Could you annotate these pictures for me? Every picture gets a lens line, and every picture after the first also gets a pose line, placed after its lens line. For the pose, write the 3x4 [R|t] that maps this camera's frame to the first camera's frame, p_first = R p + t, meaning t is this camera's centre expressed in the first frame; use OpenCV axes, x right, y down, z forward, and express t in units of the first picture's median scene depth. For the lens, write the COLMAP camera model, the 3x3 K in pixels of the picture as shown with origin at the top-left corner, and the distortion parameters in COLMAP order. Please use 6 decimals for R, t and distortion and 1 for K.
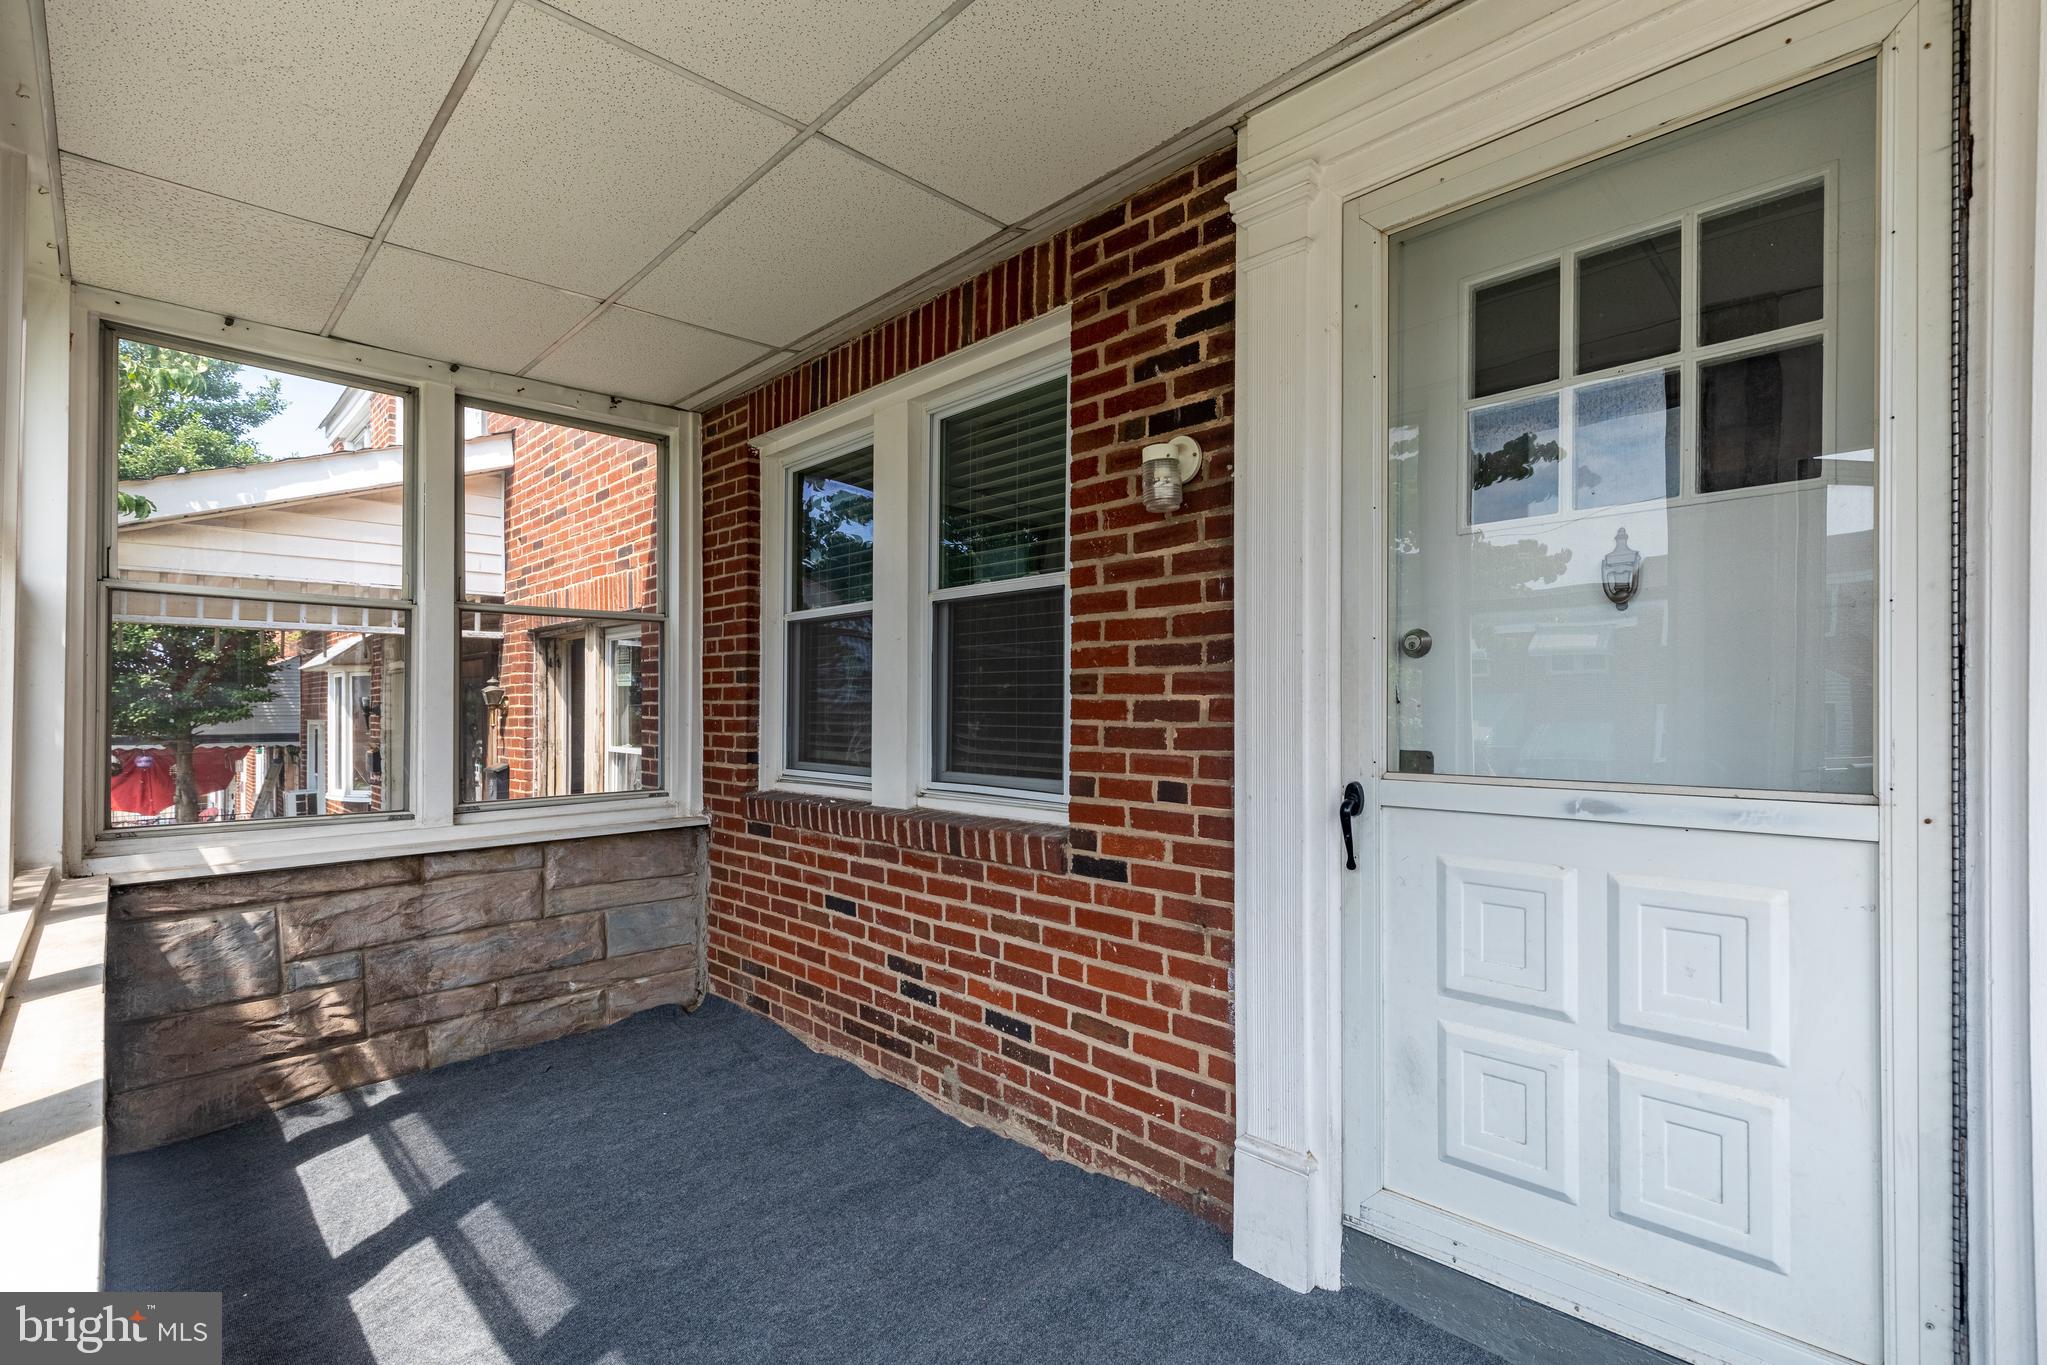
lens RADIAL K [[938.0, 0, 1019.8], [0, 938.0, 696.7], [0, 0, 1]] dist [0.012087, -0.002923]
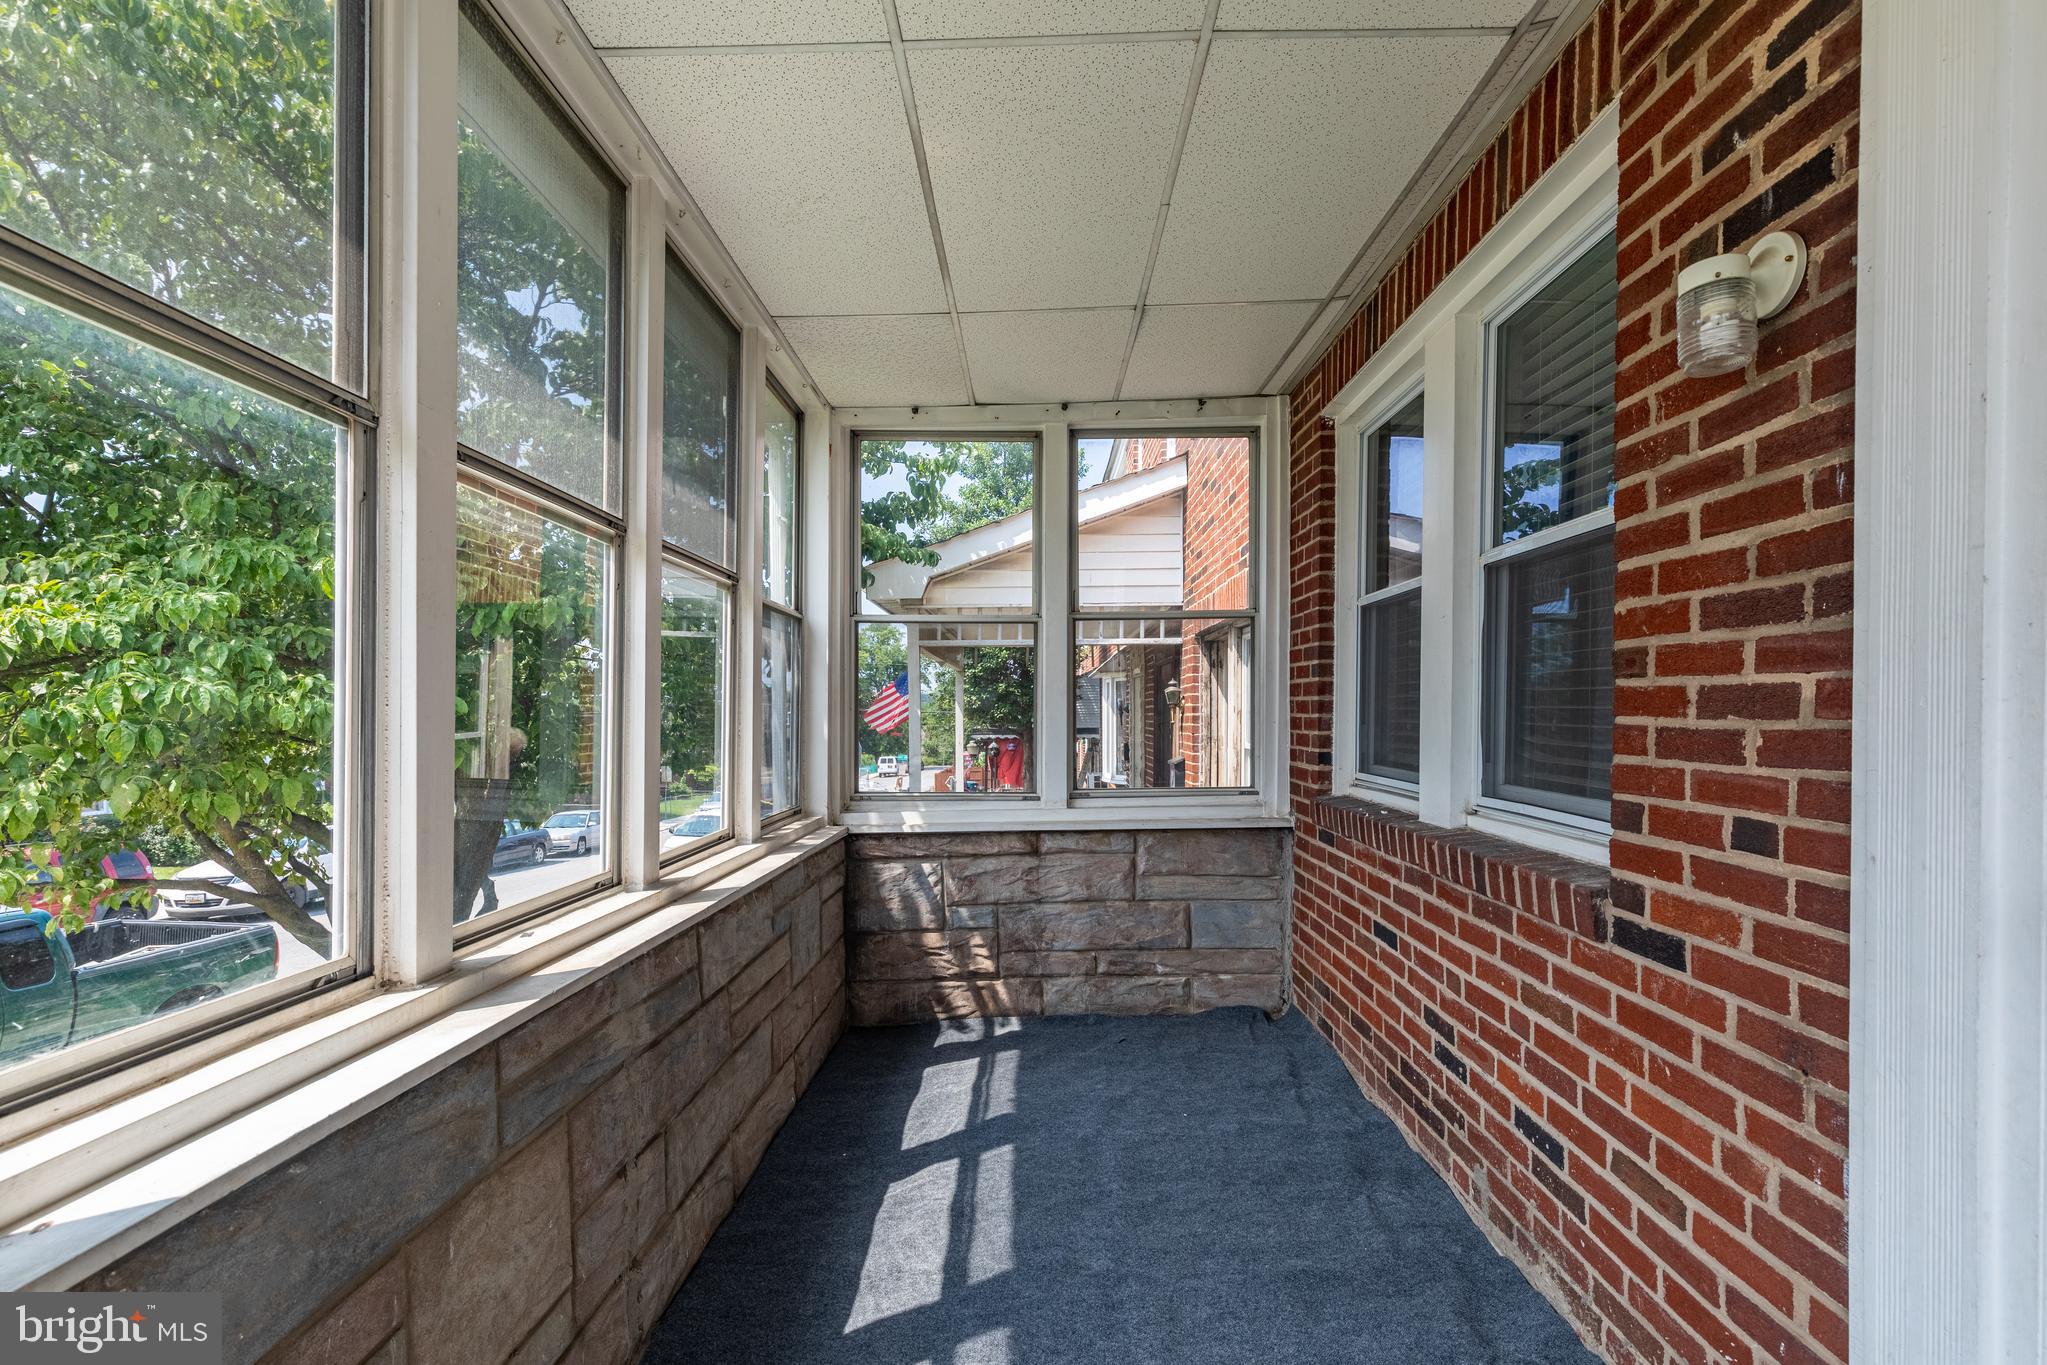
lens RADIAL K [[938.0, 0, 1031.8], [0, 938.0, 711.6], [0, 0, 1]] dist [0.012087, -0.002923]
pose [[0.713923, -0.001399, -0.700223, 0.197460], [0.013117, 0.999849, 0.011376, 0.006757], [0.700101, -0.017306, 0.713834, 0.189376]]
